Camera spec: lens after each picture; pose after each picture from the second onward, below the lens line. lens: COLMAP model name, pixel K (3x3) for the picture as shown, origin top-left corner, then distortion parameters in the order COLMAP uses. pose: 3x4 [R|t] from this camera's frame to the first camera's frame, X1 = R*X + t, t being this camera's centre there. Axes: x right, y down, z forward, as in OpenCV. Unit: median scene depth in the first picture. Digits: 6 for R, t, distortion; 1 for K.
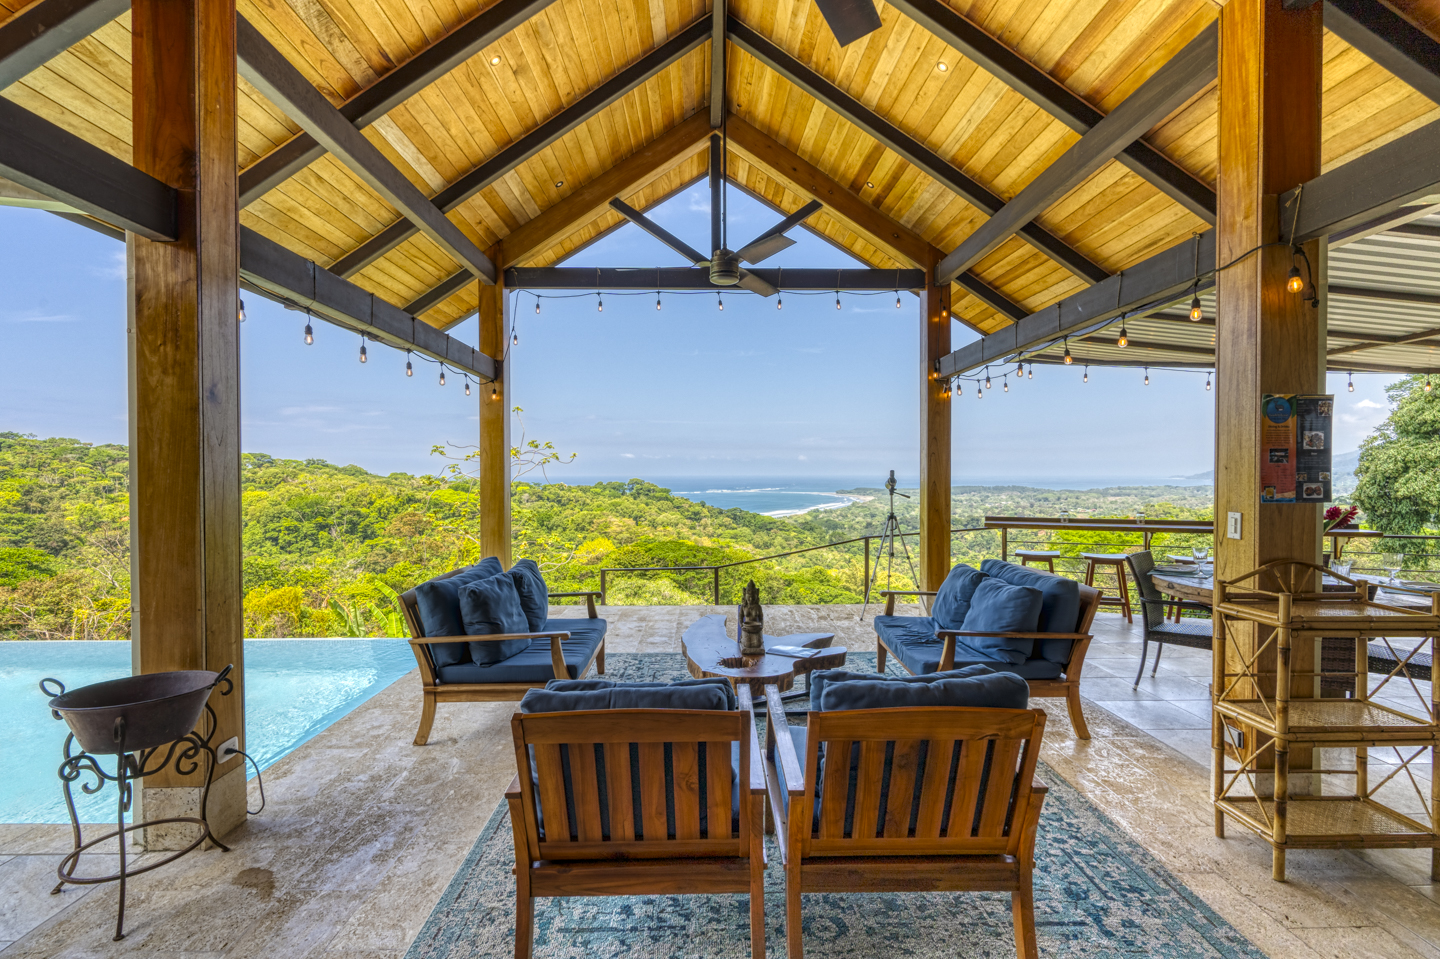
lens RADIAL K [[680.8, 0, 720.0], [0, 680.8, 479.5], [0, 0, 1]] dist [-0.001606, -0.000030]
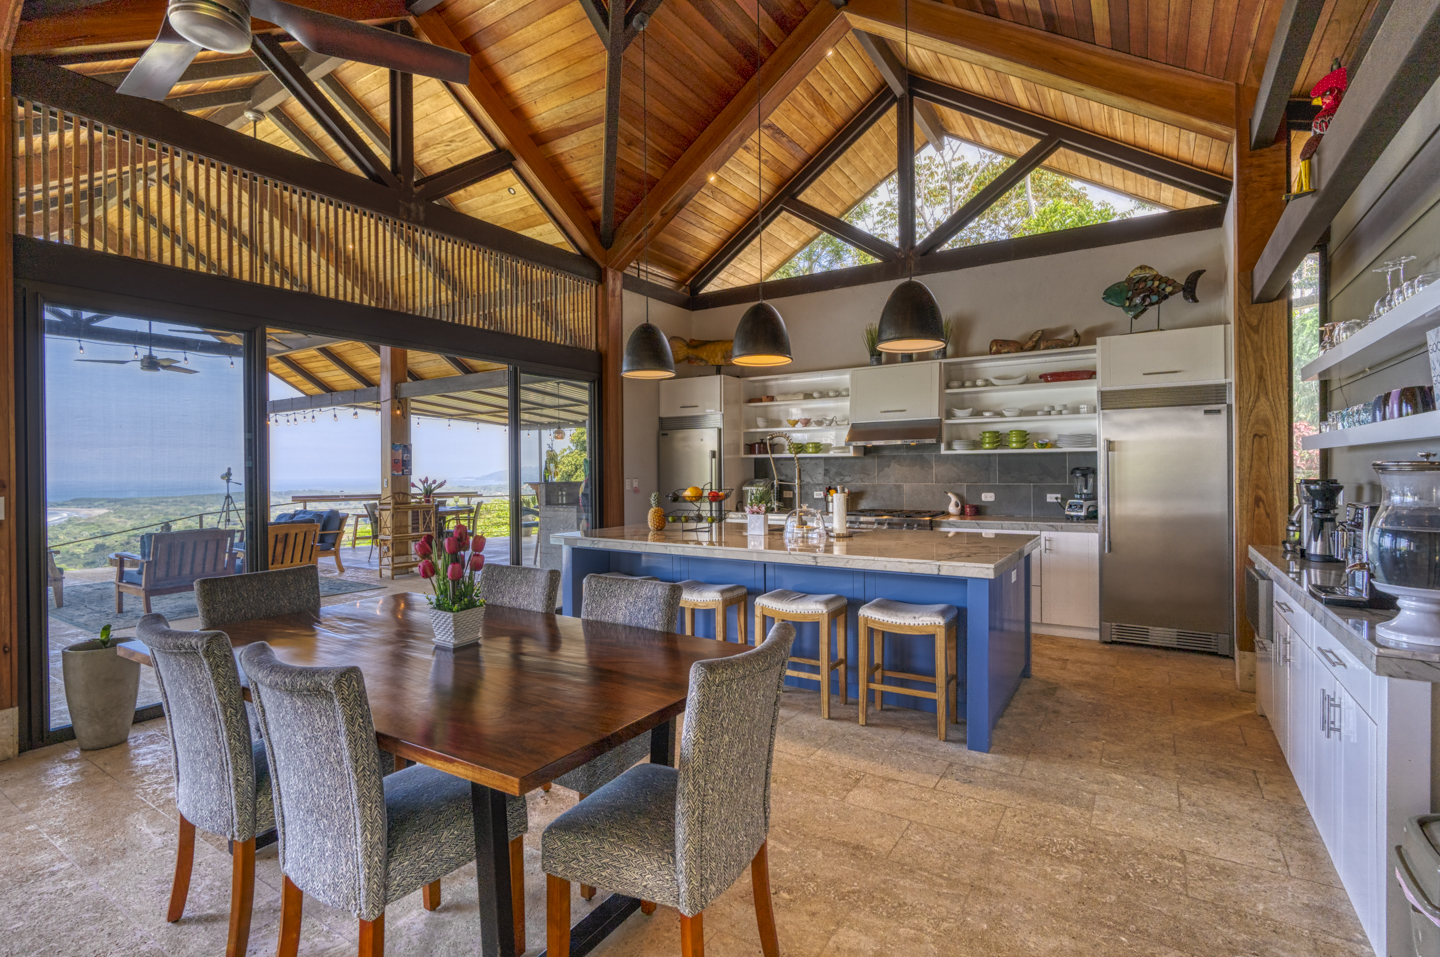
lens RADIAL K [[665.6, 0, 738.2], [0, 665.6, 469.0], [0, 0, 1]] dist [-0.001558, 0.000204]
pose [[0.556309, -0.001478, 0.830974, -0.709039], [0.016855, 0.999813, -0.009505, 0.045888], [-0.830804, 0.019294, 0.556230, -1.628437]]
